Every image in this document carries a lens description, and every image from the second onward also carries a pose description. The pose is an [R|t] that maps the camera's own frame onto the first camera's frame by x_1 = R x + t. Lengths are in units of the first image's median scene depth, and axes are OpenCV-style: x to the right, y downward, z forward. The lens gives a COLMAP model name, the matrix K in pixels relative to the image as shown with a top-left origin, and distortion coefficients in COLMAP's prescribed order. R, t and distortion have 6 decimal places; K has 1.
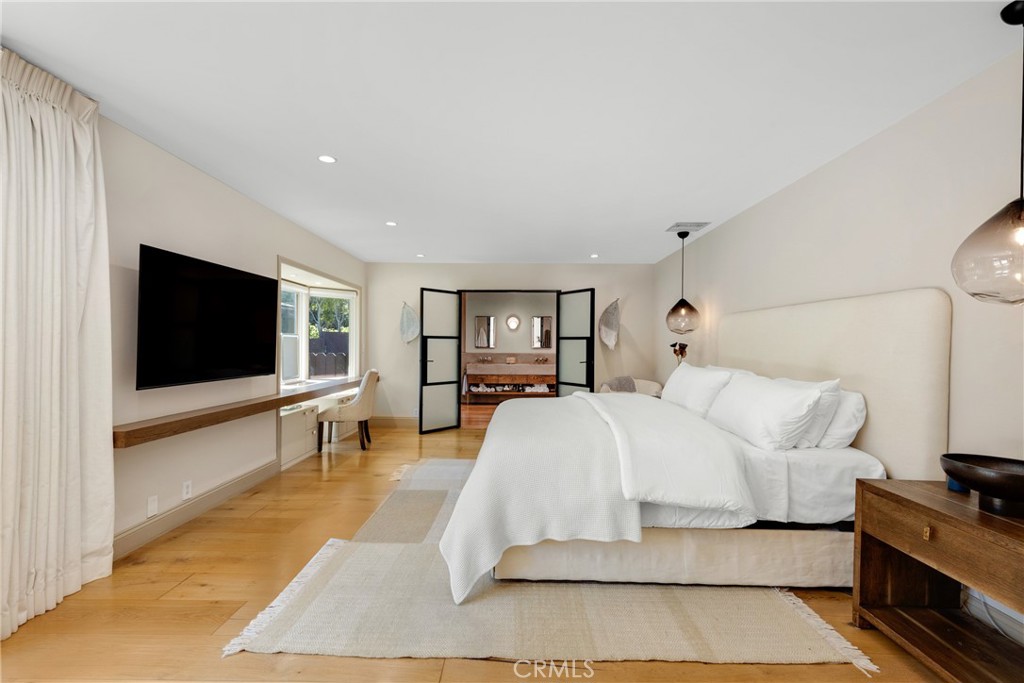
lens RADIAL K [[469.1, 0, 512.0], [0, 469.1, 341.5], [0, 0, 1]] dist [0.012438, -0.000151]
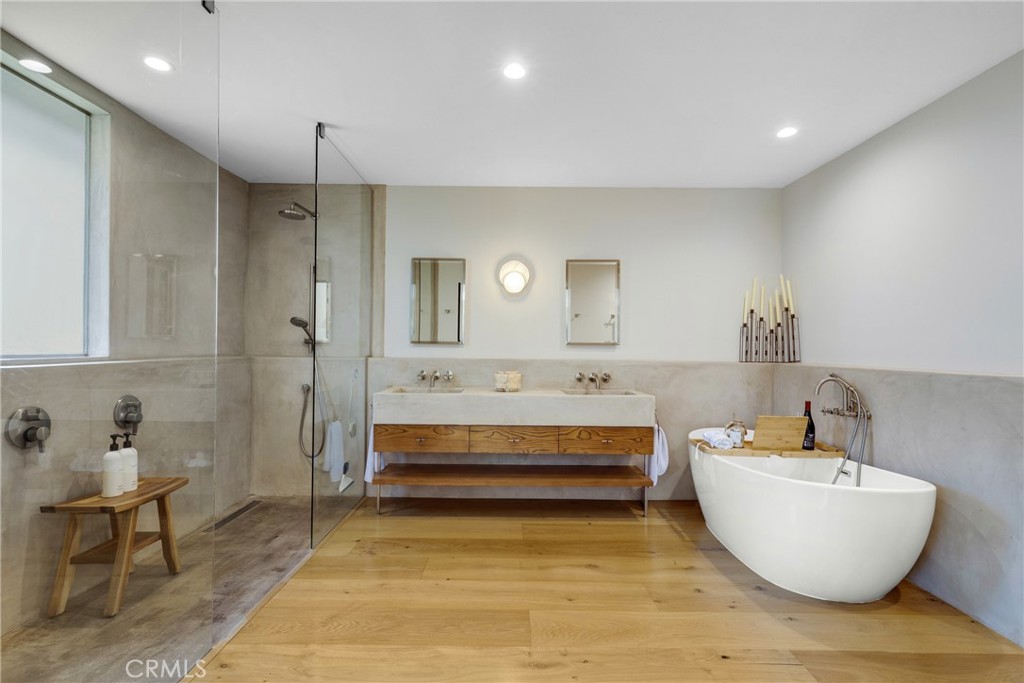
lens RADIAL K [[469.1, 0, 512.0], [0, 469.1, 341.5], [0, 0, 1]] dist [0.012438, -0.000151]
pose [[0.999662, 0.007729, 0.024841, -0.008382], [-0.007555, 0.999946, -0.007065, 0.013740], [-0.024894, 0.006875, 0.999666, 0.650868]]
